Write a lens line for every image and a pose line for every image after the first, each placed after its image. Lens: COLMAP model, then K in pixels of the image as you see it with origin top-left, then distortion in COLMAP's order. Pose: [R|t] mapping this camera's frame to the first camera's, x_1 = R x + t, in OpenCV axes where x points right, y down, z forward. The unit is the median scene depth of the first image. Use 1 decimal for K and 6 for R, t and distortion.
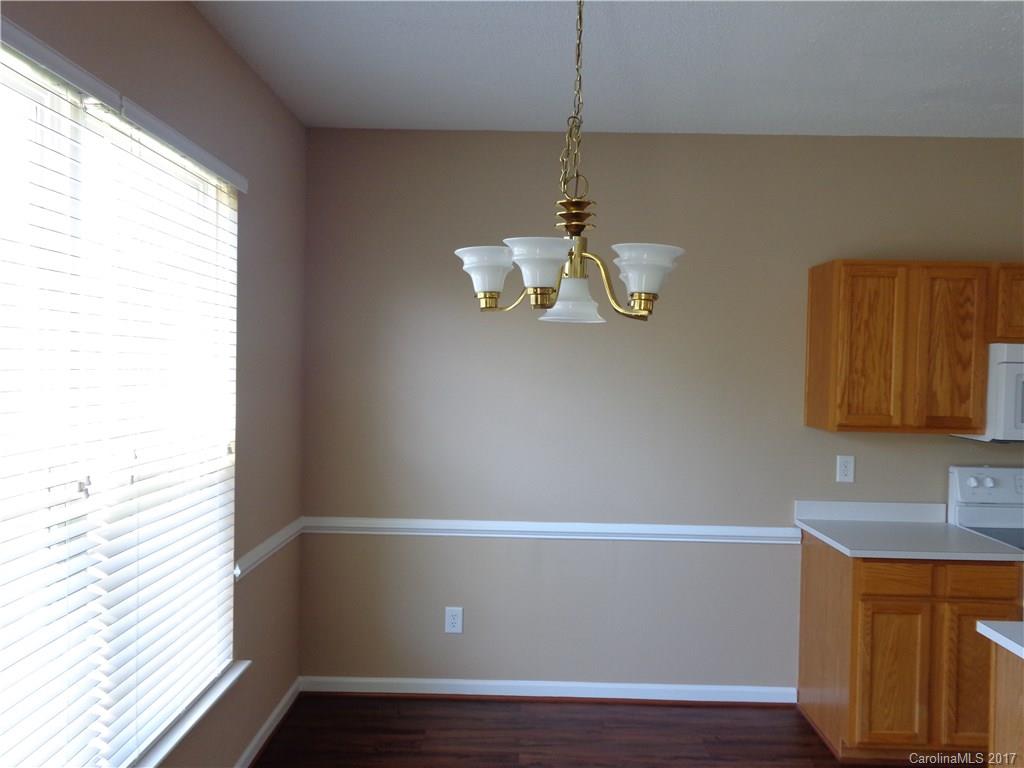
lens RADIAL K [[792.1, 0, 513.3], [0, 792.1, 383.3], [0, 0, 1]] dist [0.023899, -0.000433]
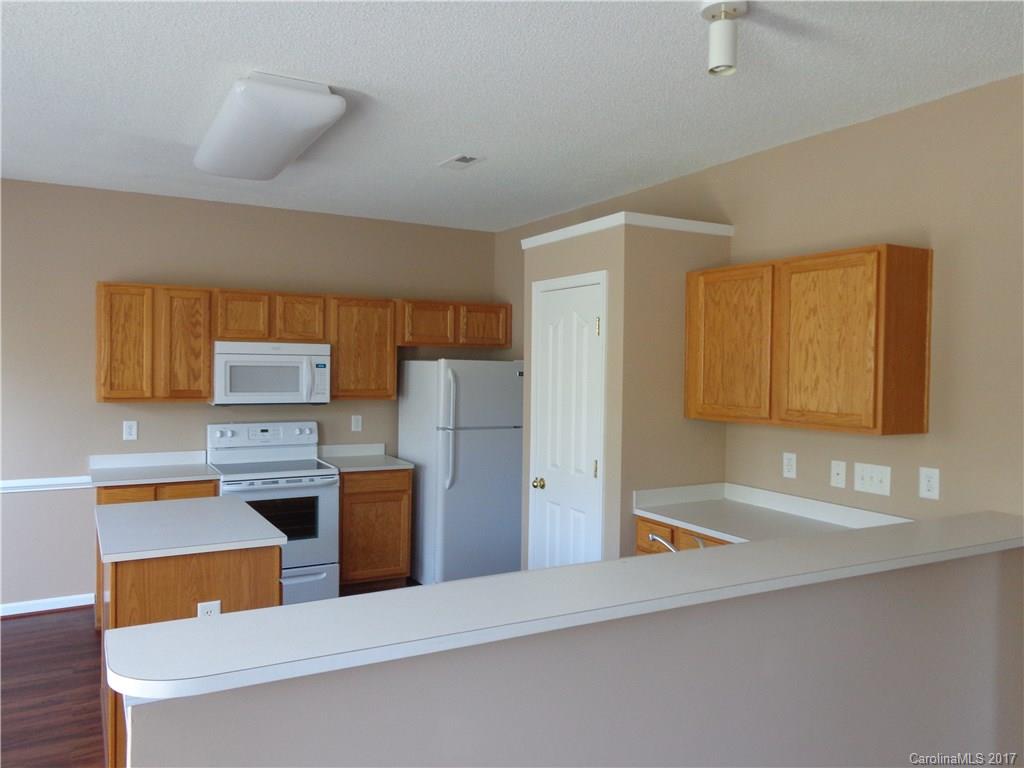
lens RADIAL K [[792.1, 0, 510.5], [0, 792.1, 384.6], [0, 0, 1]] dist [0.023899, -0.000433]
pose [[0.866119, -0.020954, 0.499398, 0.328573], [0.016826, 0.999777, 0.012768, 0.022852], [-0.499554, -0.002656, 0.866278, -0.594642]]
